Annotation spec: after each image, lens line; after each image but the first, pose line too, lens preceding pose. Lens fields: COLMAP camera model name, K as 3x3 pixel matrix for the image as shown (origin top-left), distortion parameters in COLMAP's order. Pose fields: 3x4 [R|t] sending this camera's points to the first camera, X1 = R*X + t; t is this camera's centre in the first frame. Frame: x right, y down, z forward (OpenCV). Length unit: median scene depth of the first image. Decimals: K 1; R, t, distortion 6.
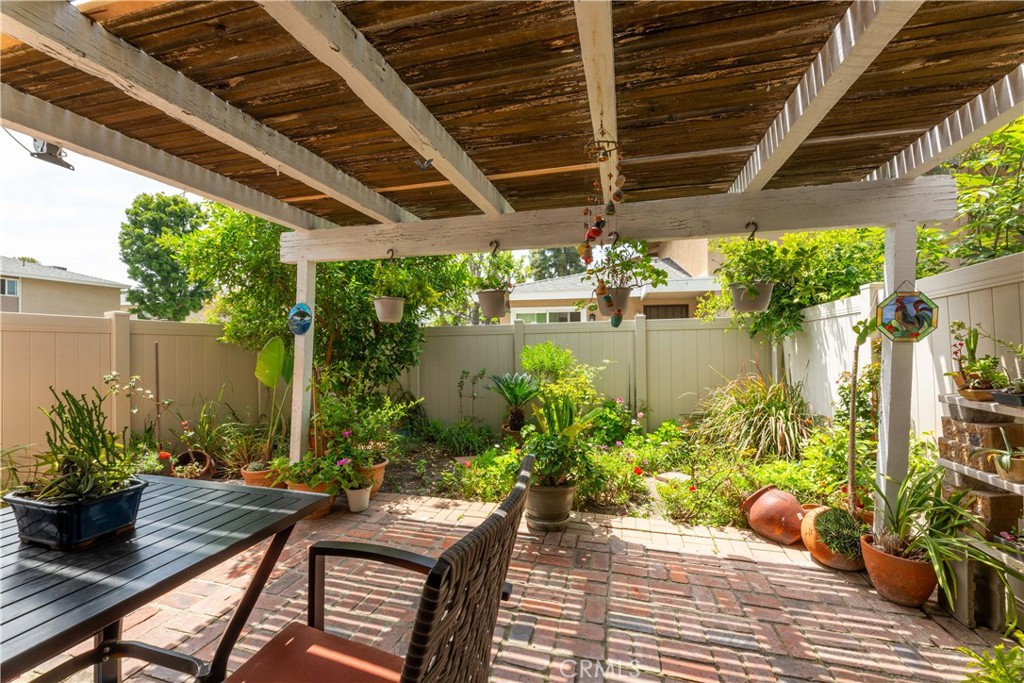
lens RADIAL K [[415.7, 0, 514.9], [0, 415.7, 338.6], [0, 0, 1]] dist [0.003993, 0.000331]
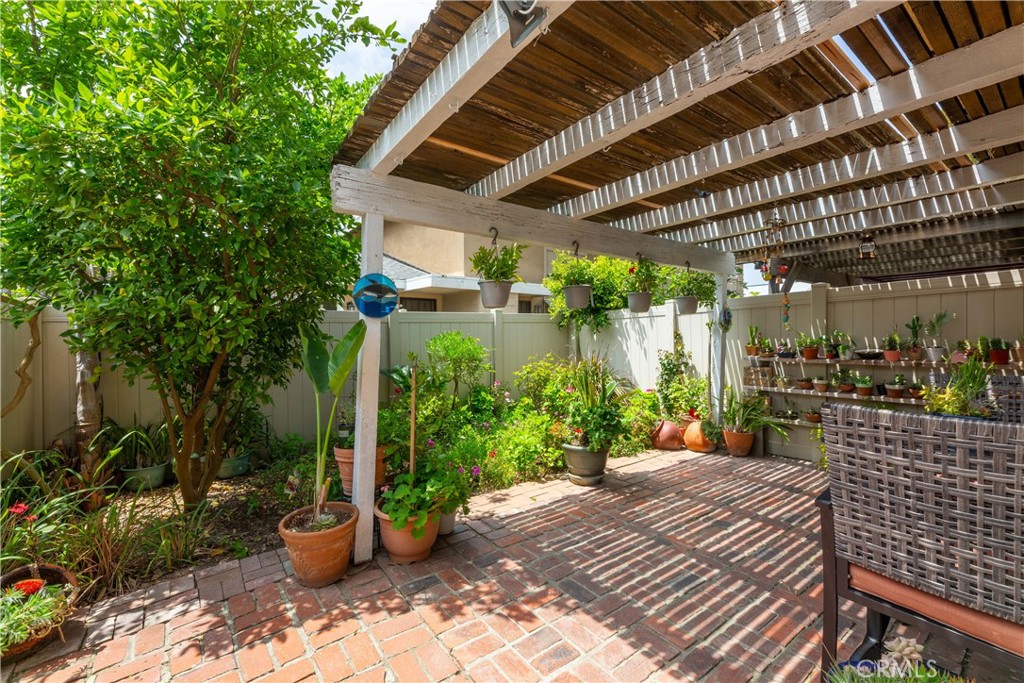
lens RADIAL K [[415.7, 0, 510.3], [0, 415.7, 344.4], [0, 0, 1]] dist [0.003993, 0.000331]
pose [[0.628659, -0.016992, 0.777495, -1.218631], [-0.015504, 0.999289, 0.034375, -0.002592], [-0.777526, -0.033664, 0.627949, 0.482569]]
